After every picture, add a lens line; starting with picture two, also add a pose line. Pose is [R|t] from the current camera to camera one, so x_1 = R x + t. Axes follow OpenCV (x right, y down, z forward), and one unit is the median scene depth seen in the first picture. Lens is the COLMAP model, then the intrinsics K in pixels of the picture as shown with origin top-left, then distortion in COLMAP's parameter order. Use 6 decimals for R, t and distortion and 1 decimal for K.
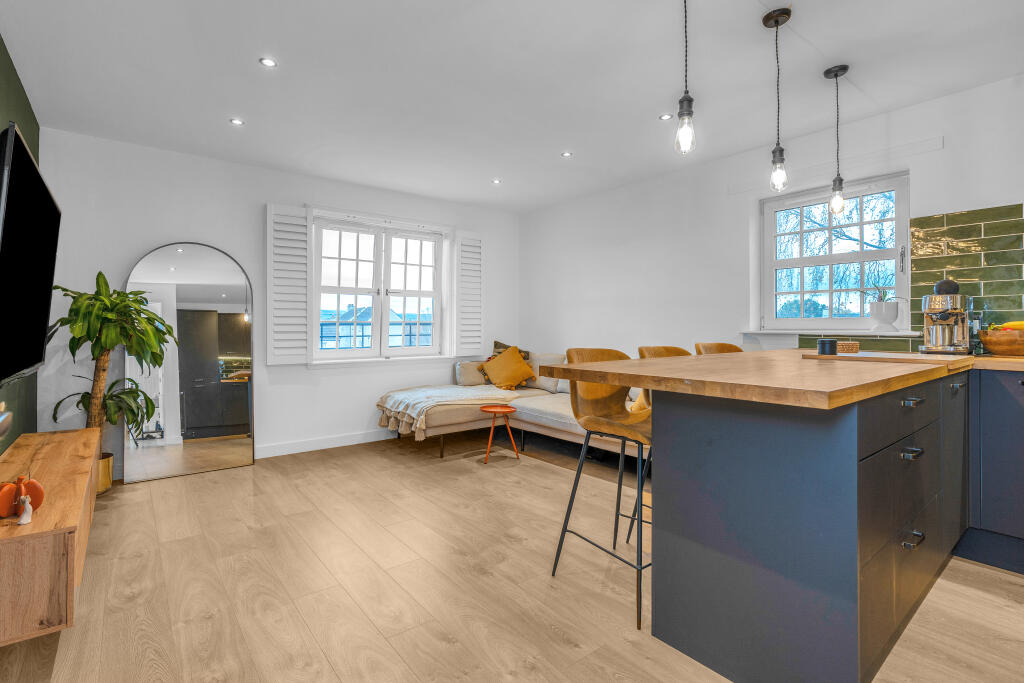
lens RADIAL K [[491.5, 0, 508.2], [0, 491.5, 324.9], [0, 0, 1]] dist [-0.004328, -0.000453]
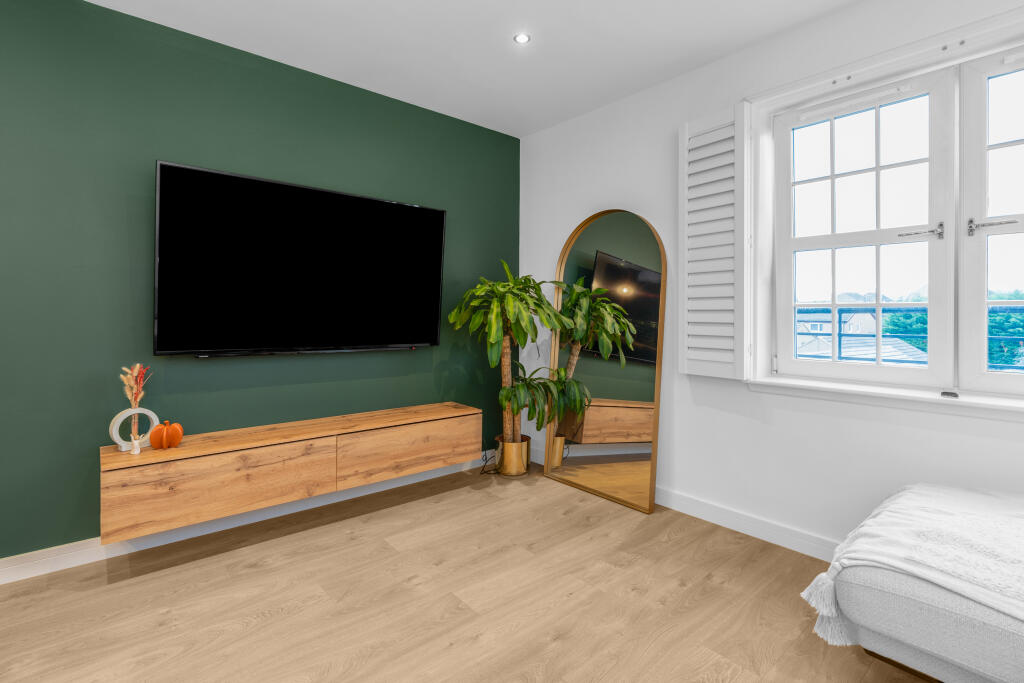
lens RADIAL K [[491.5, 0, 508.2], [0, 491.5, 324.9], [0, 0, 1]] dist [-0.004328, -0.000453]
pose [[0.014119, 0.066900, -0.997660, 0.180511], [0.013785, 0.997651, 0.067094, -0.034493], [0.999805, -0.014700, 0.013164, 0.866005]]
